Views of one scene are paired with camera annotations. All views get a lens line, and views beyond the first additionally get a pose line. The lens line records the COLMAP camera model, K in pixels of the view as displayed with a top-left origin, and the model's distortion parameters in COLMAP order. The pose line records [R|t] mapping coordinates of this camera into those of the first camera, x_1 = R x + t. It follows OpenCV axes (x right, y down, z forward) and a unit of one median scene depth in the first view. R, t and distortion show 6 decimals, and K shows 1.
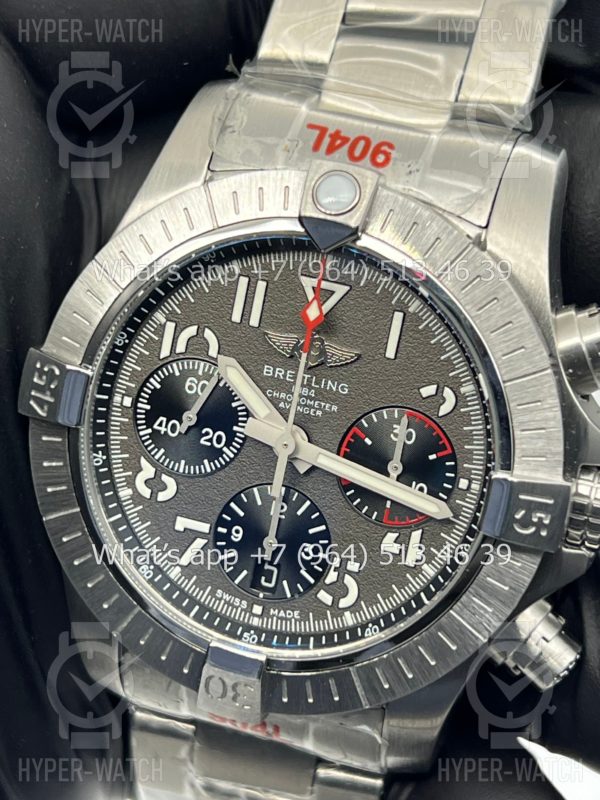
lens RADIAL K [[1890.1, 0, 300.0], [0, 1890.1, 400.0], [0, 0, 1]] dist [0.255307, 0.117549]
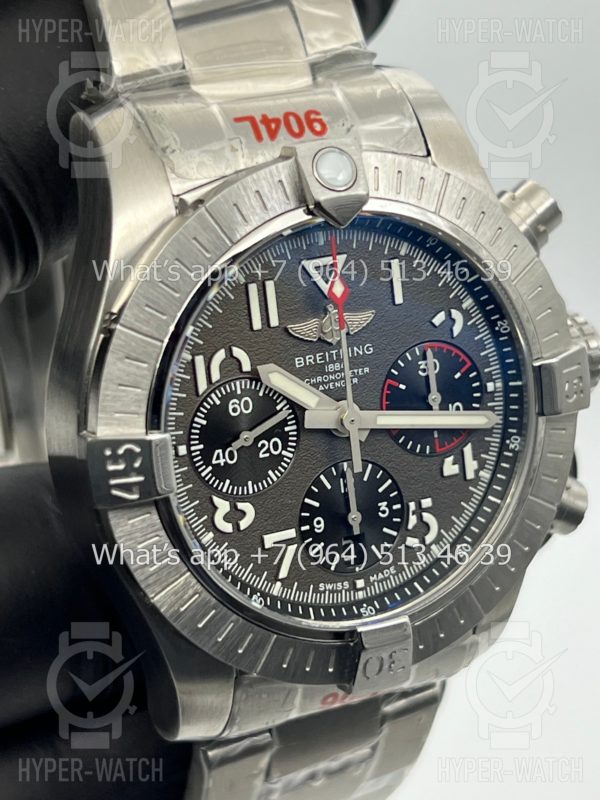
lens RADIAL K [[1890.1, 0, 300.0], [0, 1890.1, 400.0], [0, 0, 1]] dist [0.255307, 0.117549]
pose [[0.730805, -0.392335, 0.558566, -0.582740], [0.358962, 0.916916, 0.174388, -0.171250], [-0.580577, 0.073060, 0.810921, 0.184847]]
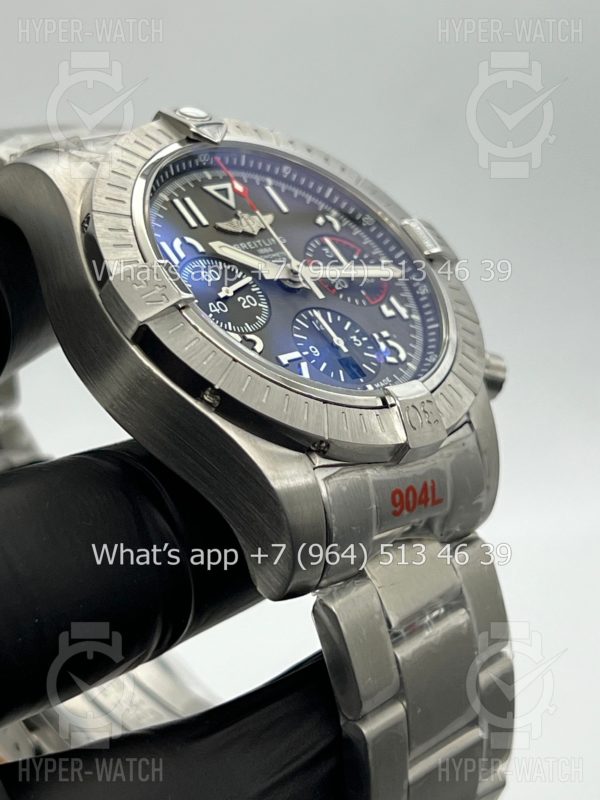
lens RADIAL K [[1890.1, 0, 300.0], [0, 1890.1, 400.0], [0, 0, 1]] dist [0.255307, 0.117549]
pose [[0.439692, -0.172848, 0.881359, -1.095502], [0.743745, 0.620193, -0.249410, 0.381386], [-0.503503, 0.765170, 0.401248, 0.557584]]
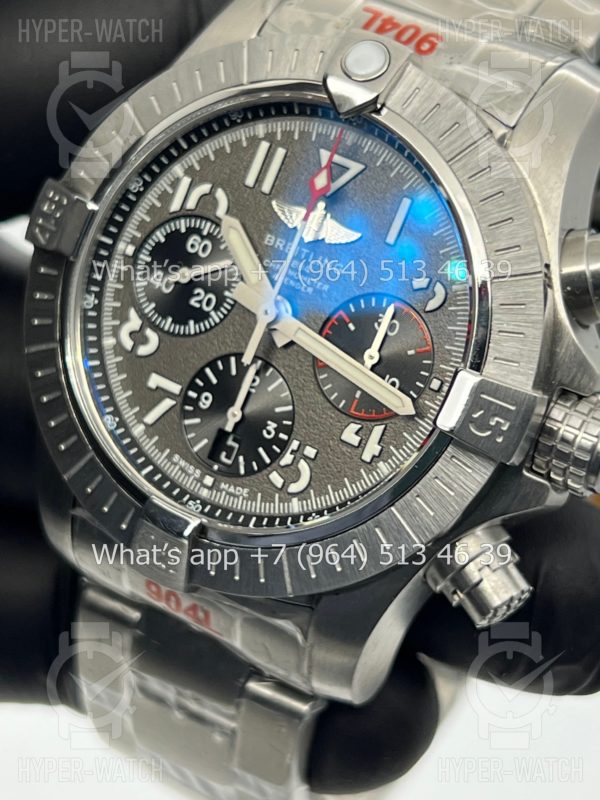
lens RADIAL K [[1890.1, 0, 300.0], [0, 1890.1, 400.0], [0, 0, 1]] dist [0.255307, 0.117549]
pose [[0.967526, 0.200577, -0.153827, 0.164568], [-0.217264, 0.970923, -0.100526, 0.158953], [0.129191, 0.130683, 0.982971, 0.050414]]
